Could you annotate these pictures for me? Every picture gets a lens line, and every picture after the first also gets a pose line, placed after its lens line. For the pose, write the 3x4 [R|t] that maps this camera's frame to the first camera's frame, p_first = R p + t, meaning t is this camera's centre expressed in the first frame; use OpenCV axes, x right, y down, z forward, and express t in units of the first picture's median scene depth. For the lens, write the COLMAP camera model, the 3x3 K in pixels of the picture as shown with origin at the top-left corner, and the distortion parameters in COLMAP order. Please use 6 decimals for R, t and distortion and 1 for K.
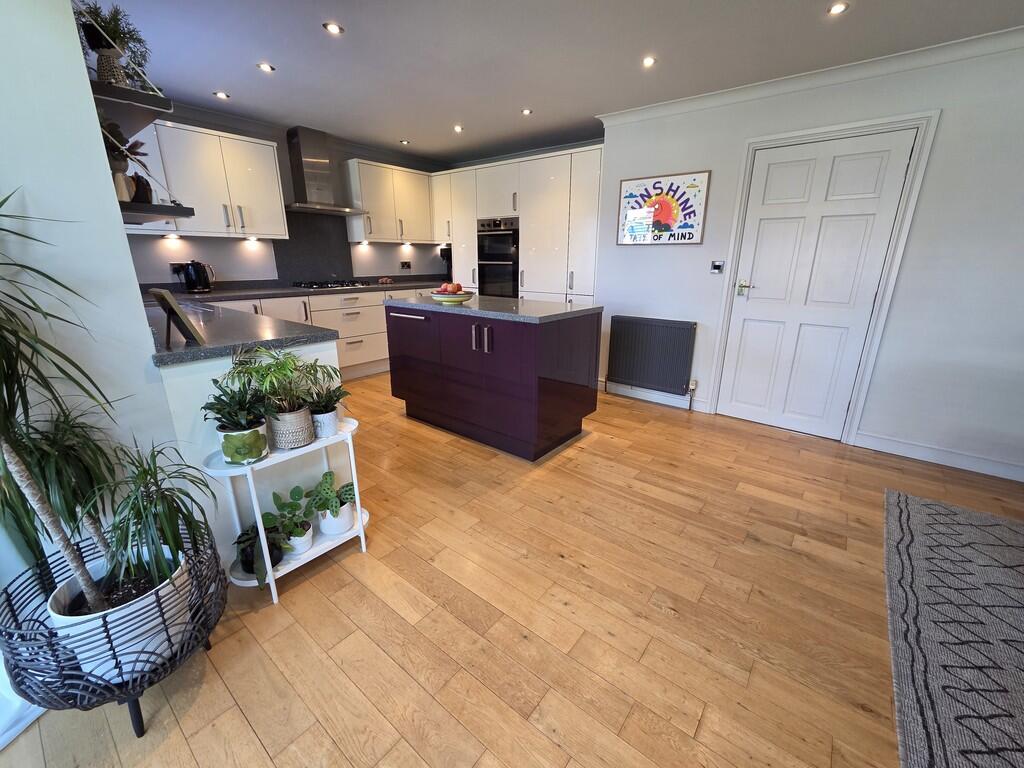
lens RADIAL K [[419.4, 0, 521.8], [0, 419.4, 382.0], [0, 0, 1]] dist [-0.001232, 0.001102]
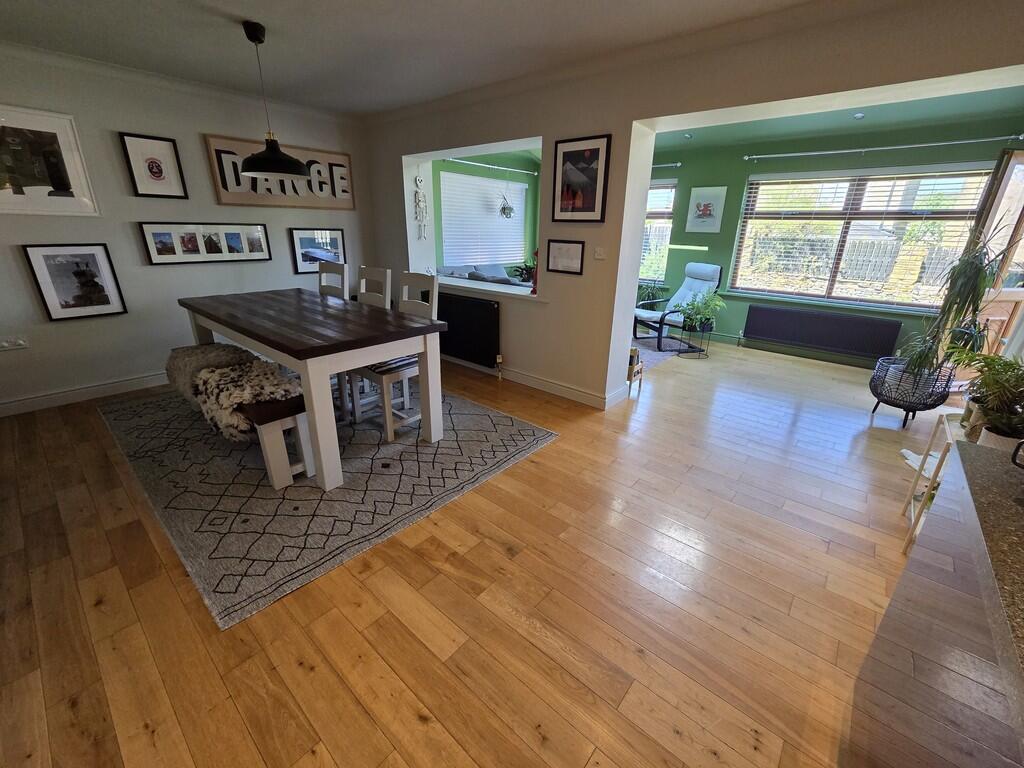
lens RADIAL K [[419.4, 0, 521.2], [0, 419.4, 384.0], [0, 0, 1]] dist [-0.001232, 0.001102]
pose [[-0.998745, -0.043153, 0.025431, 0.305304], [-0.019207, 0.798844, 0.601232, -0.292717], [-0.046261, 0.599989, -0.798670, 0.890626]]
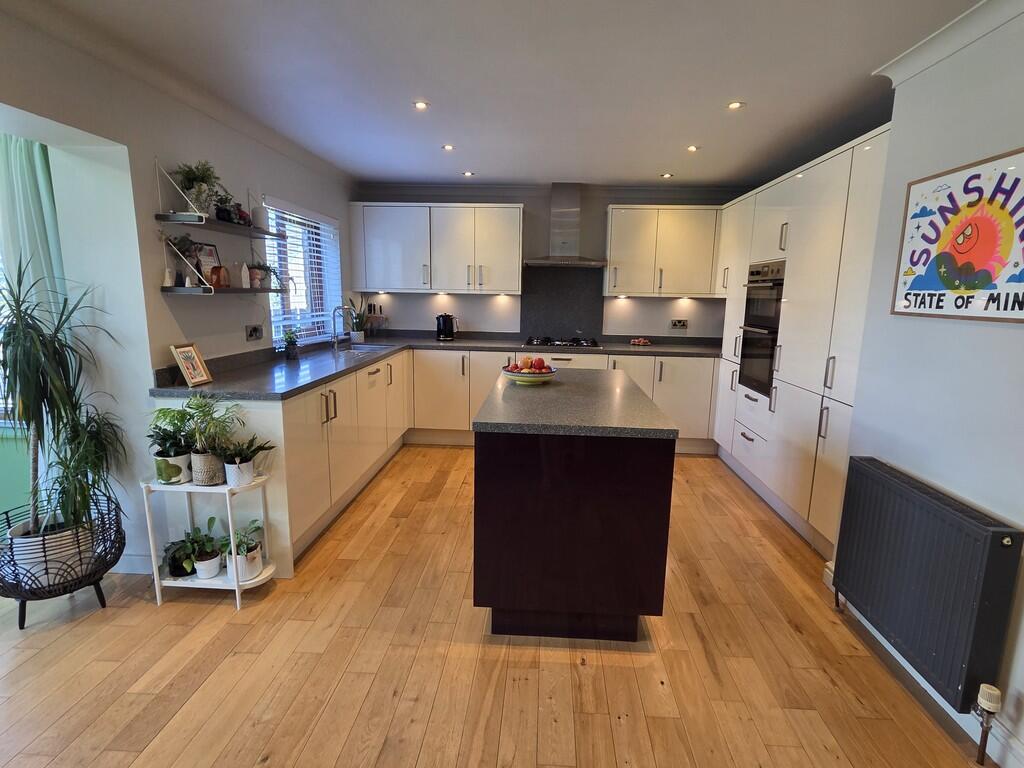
lens RADIAL K [[505.1, 0, 524.5], [0, 505.1, 381.9], [0, 0, 1]] dist [0.000200, -0.000463]
pose [[0.576849, 0.147291, -0.803462, 0.504526], [-0.248932, 0.968520, -0.001173, -0.162569], [0.777996, 0.200684, 0.595356, 0.386050]]
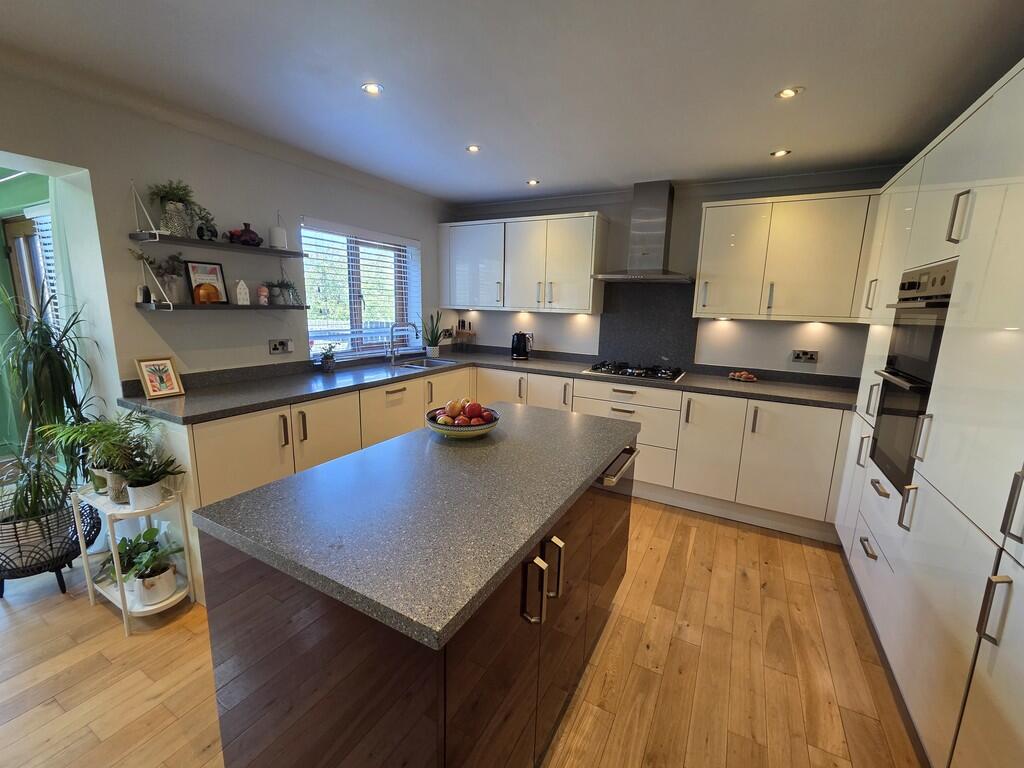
lens RADIAL K [[419.4, 0, 525.0], [0, 419.4, 380.6], [0, 0, 1]] dist [-0.001232, 0.001102]
pose [[0.176648, 0.175490, -0.968503, 0.347322], [-0.307969, 0.944426, 0.114955, -0.305631], [0.934853, 0.277963, 0.220876, 0.816835]]
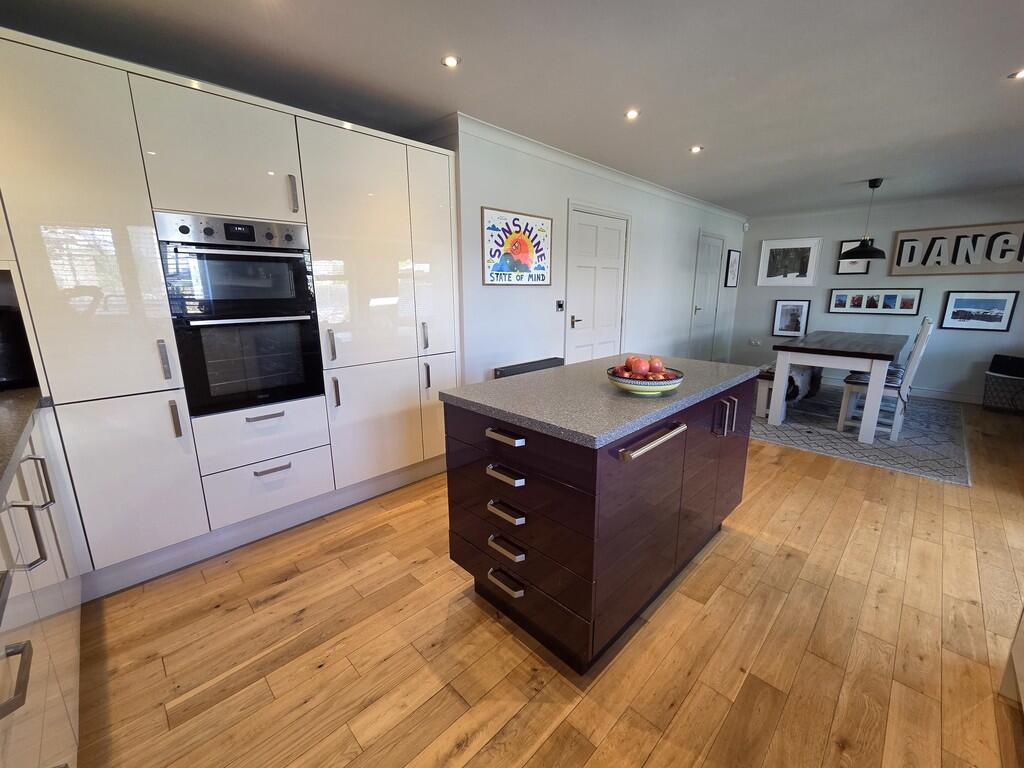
lens RADIAL K [[419.4, 0, 520.2], [0, 419.4, 381.3], [0, 0, 1]] dist [-0.001232, 0.001102]
pose [[0.117694, -0.223369, 0.967602, -0.643987], [0.286032, 0.940706, 0.182368, -0.308051], [-0.950965, 0.255302, 0.174606, 0.925783]]
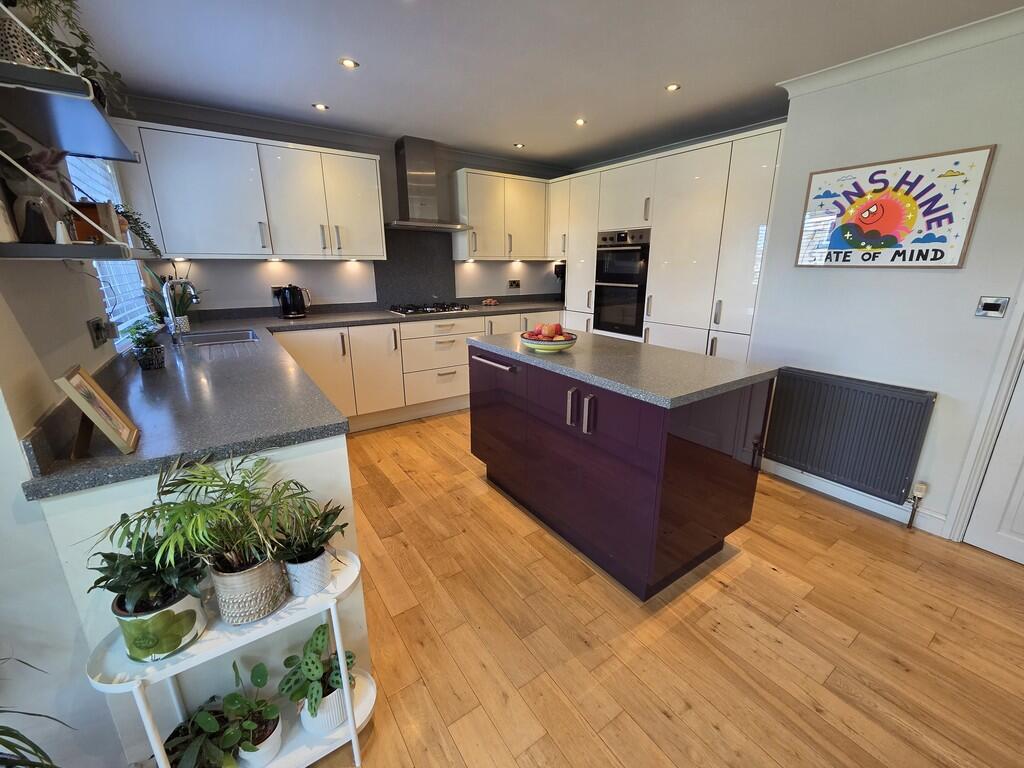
lens RADIAL K [[419.4, 0, 521.9], [0, 419.4, 380.7], [0, 0, 1]] dist [-0.001232, 0.001102]
pose [[0.958451, 0.074005, -0.275489, -0.001021], [-0.078766, 0.996874, -0.006245, -0.109451], [0.274166, 0.027685, 0.961284, 0.239438]]
